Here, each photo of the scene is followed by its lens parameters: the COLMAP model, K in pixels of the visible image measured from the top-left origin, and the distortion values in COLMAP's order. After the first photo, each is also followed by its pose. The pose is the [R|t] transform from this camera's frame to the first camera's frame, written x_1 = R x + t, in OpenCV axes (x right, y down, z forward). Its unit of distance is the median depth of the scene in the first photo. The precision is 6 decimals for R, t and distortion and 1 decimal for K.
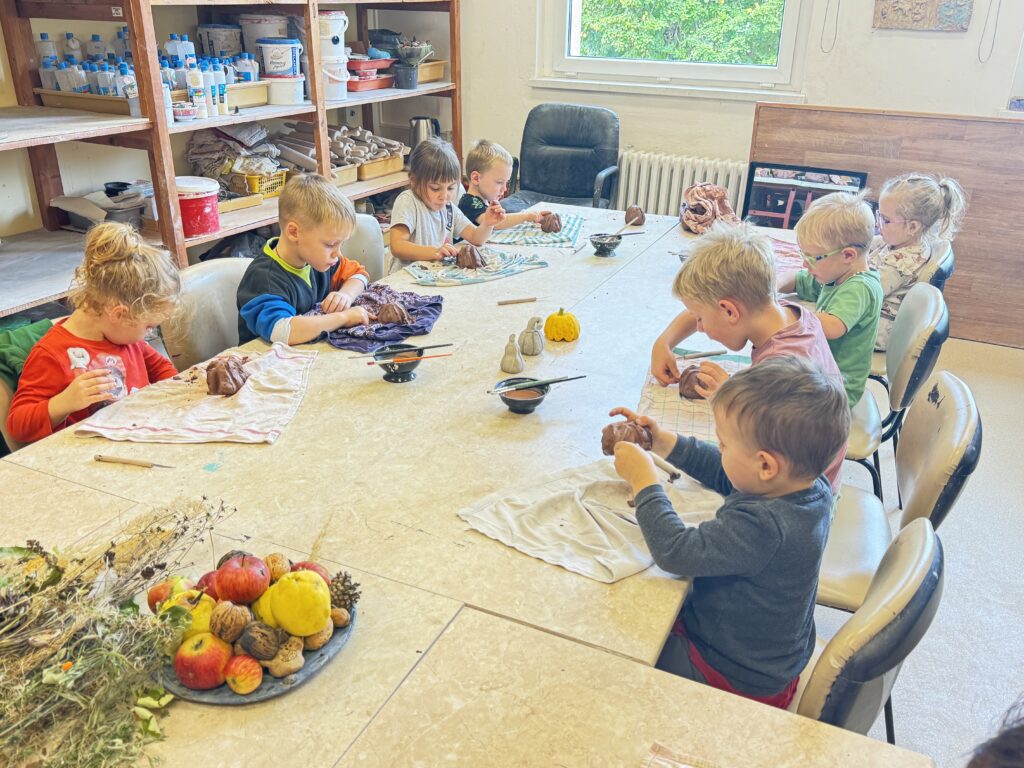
lens RADIAL K [[899.2, 0, 510.4], [0, 899.2, 410.9], [0, 0, 1]] dist [0.031062, -0.042431]
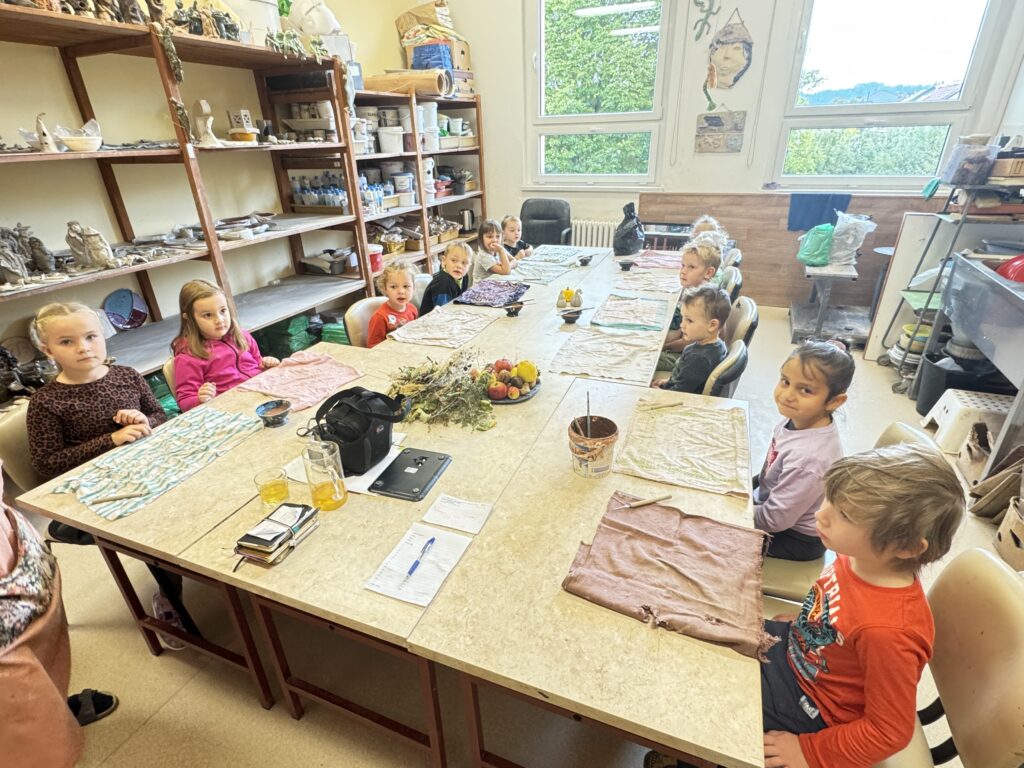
lens RADIAL K [[510.2, 0, 511.2], [0, 510.2, 387.9], [0, 0, 1]] dist [-0.002604, 0.002394]
pose [[0.997422, -0.065828, 0.028553, -0.094882], [0.065245, 0.997651, 0.020874, 0.065866], [-0.029861, -0.018958, 0.999374, -0.173694]]
